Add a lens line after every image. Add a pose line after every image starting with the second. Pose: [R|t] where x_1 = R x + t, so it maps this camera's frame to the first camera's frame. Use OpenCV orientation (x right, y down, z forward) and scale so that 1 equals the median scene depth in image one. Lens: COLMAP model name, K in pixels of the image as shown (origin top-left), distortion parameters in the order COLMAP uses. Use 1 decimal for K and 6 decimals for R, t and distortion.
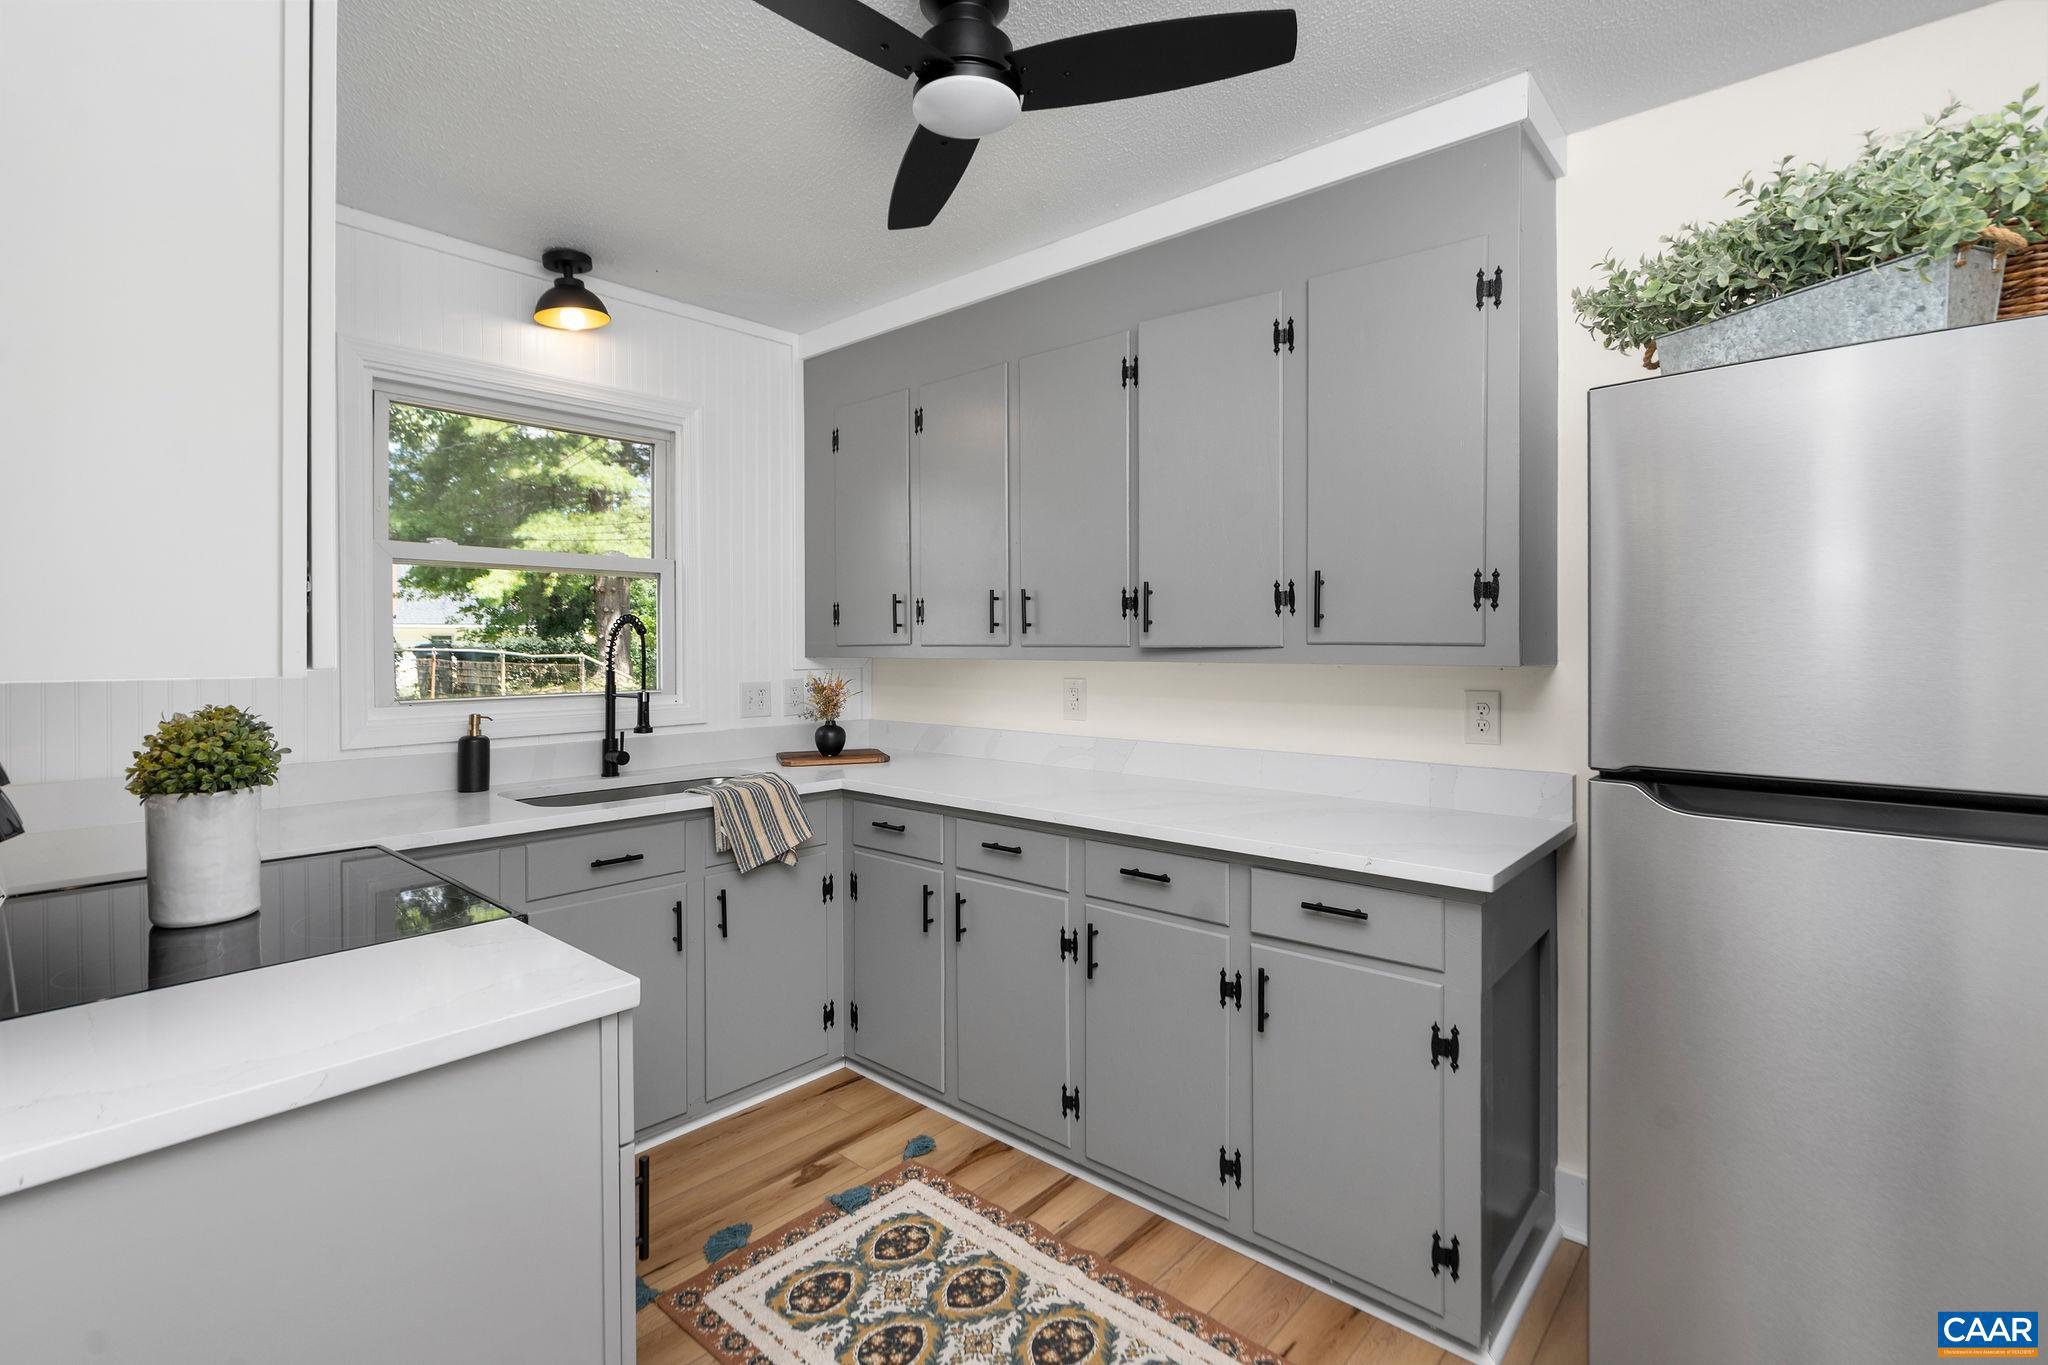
lens RADIAL K [[949.7, 0, 991.5], [0, 949.7, 656.9], [0, 0, 1]] dist [-0.004657, 0.001817]
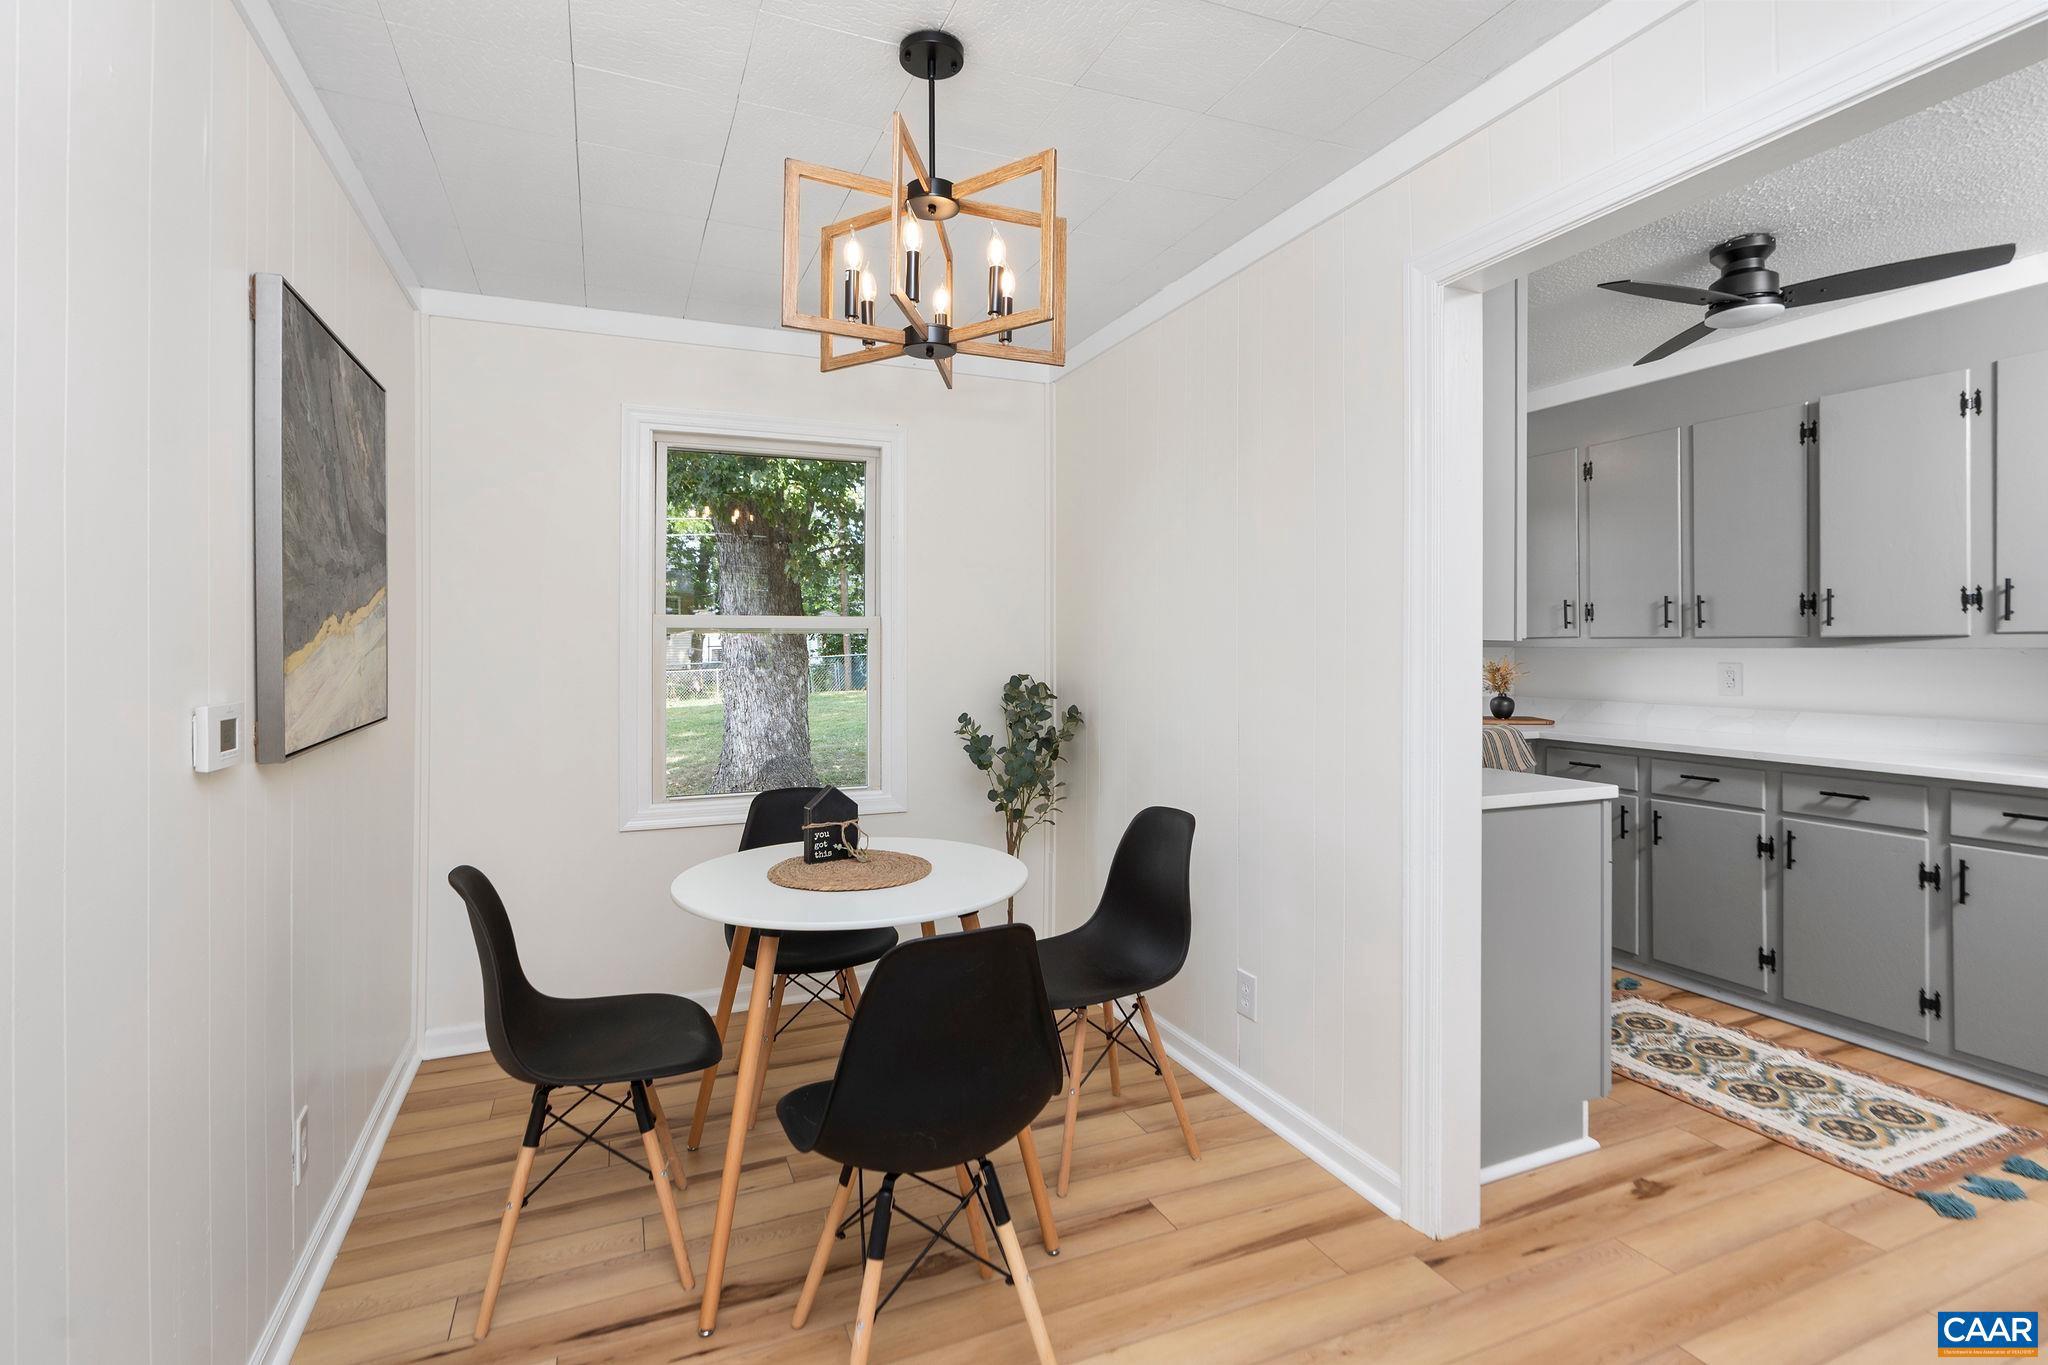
lens RADIAL K [[949.7, 0, 990.5], [0, 949.7, 645.3], [0, 0, 1]] dist [-0.004657, 0.001817]
pose [[0.908169, 0.004276, -0.418582, -0.354904], [-0.011278, 0.999835, -0.014256, 0.034273], [0.418452, 0.017667, 0.908067, -0.719665]]
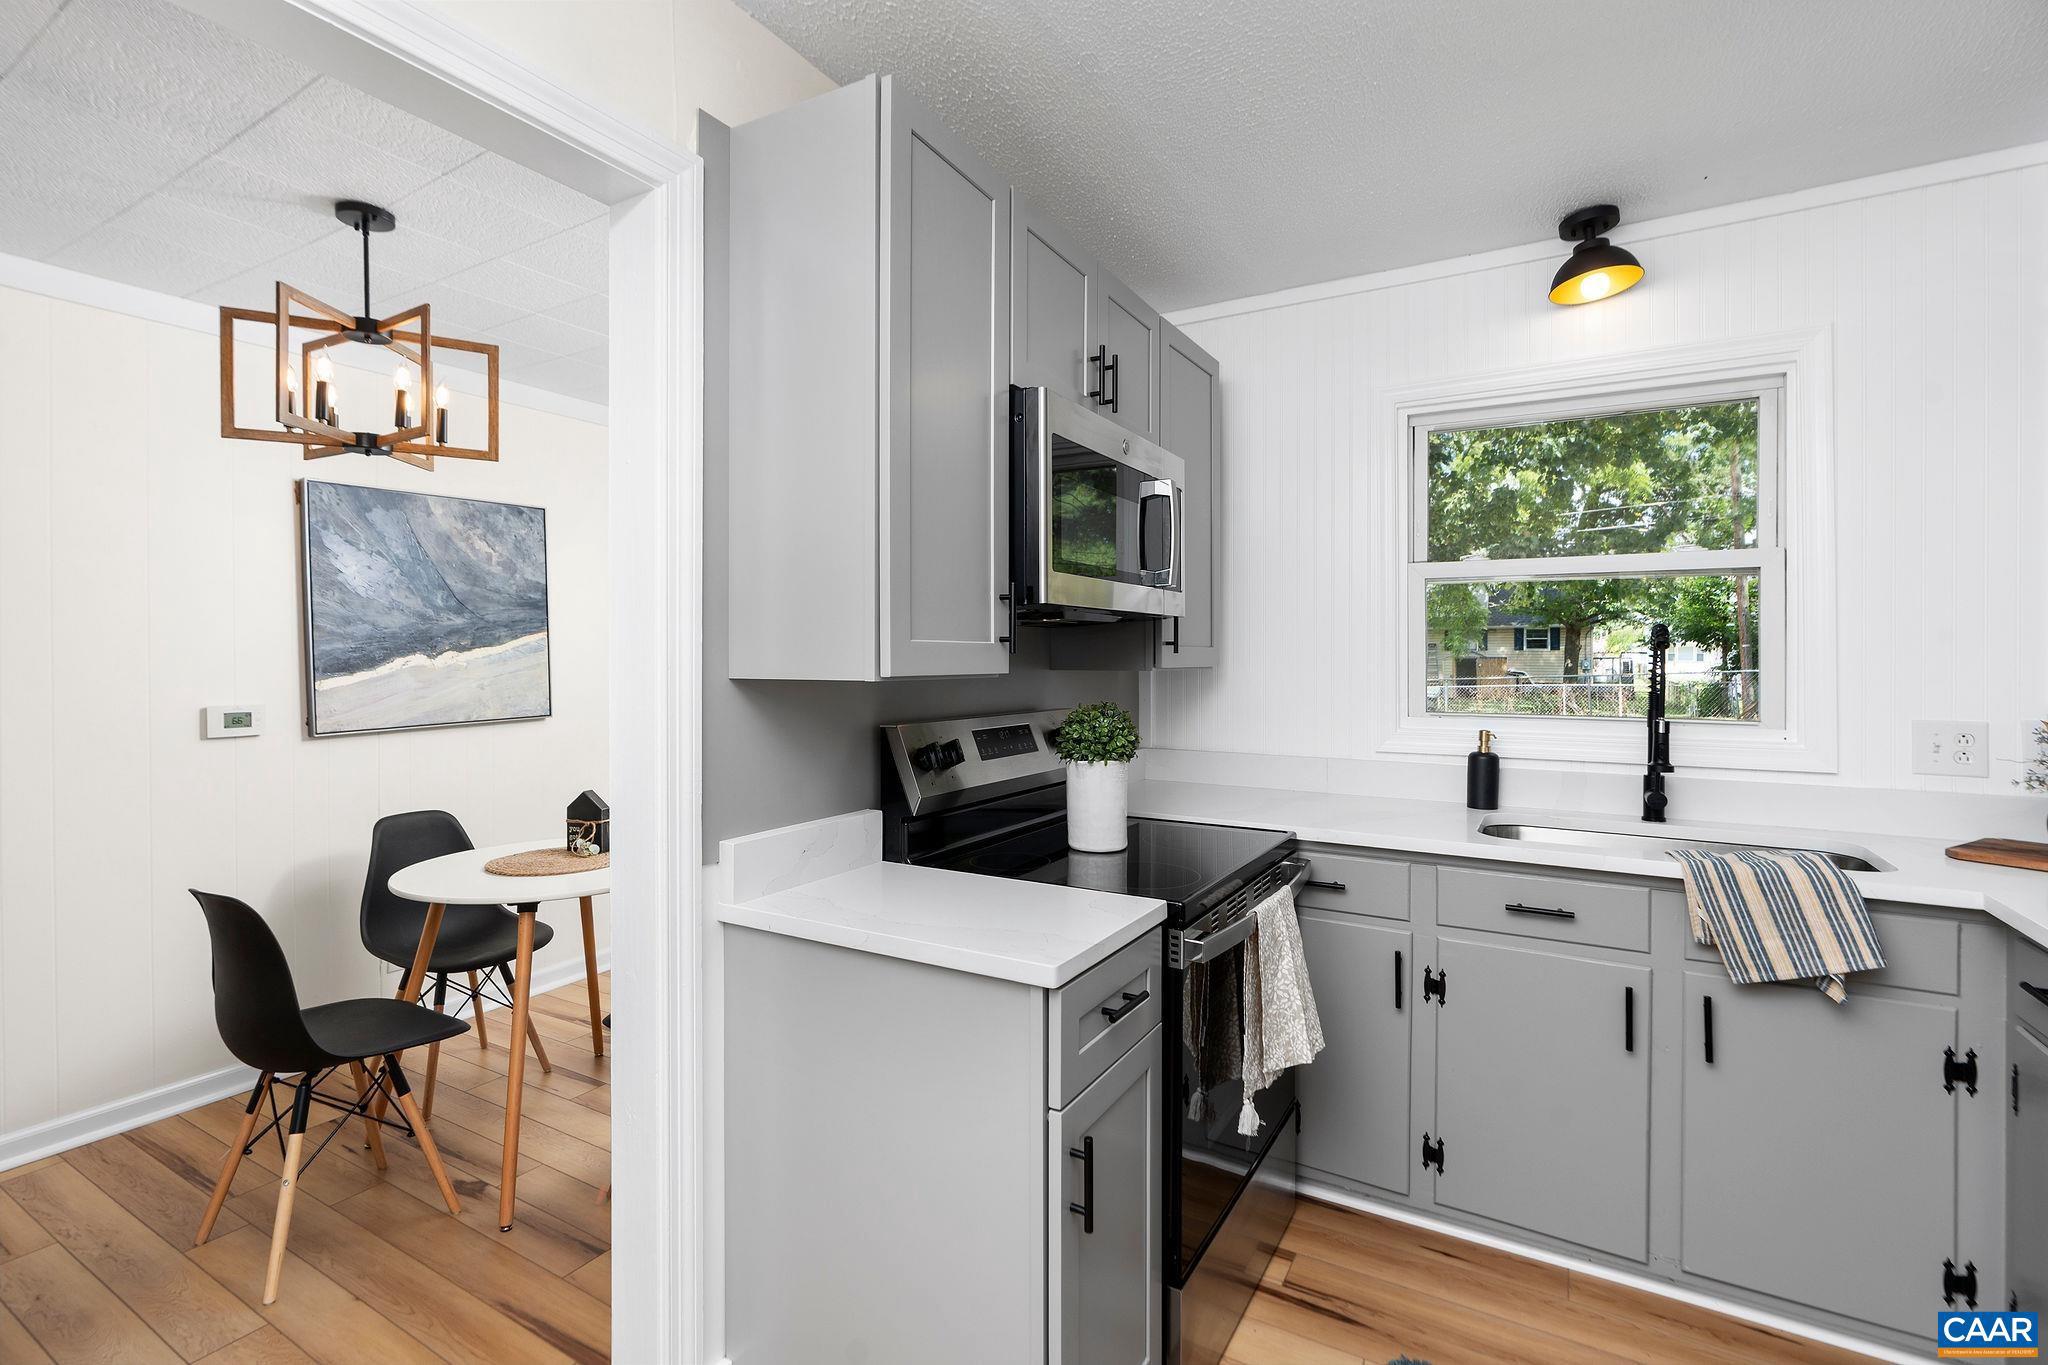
lens RADIAL K [[949.7, 0, 1015.2], [0, 949.7, 660.8], [0, 0, 1]] dist [-0.004657, 0.001817]
pose [[0.211831, 0.008689, -0.977268, 0.312378], [-0.016921, 0.999843, 0.005222, -0.008564], [0.977160, 0.015430, 0.211945, 0.313420]]
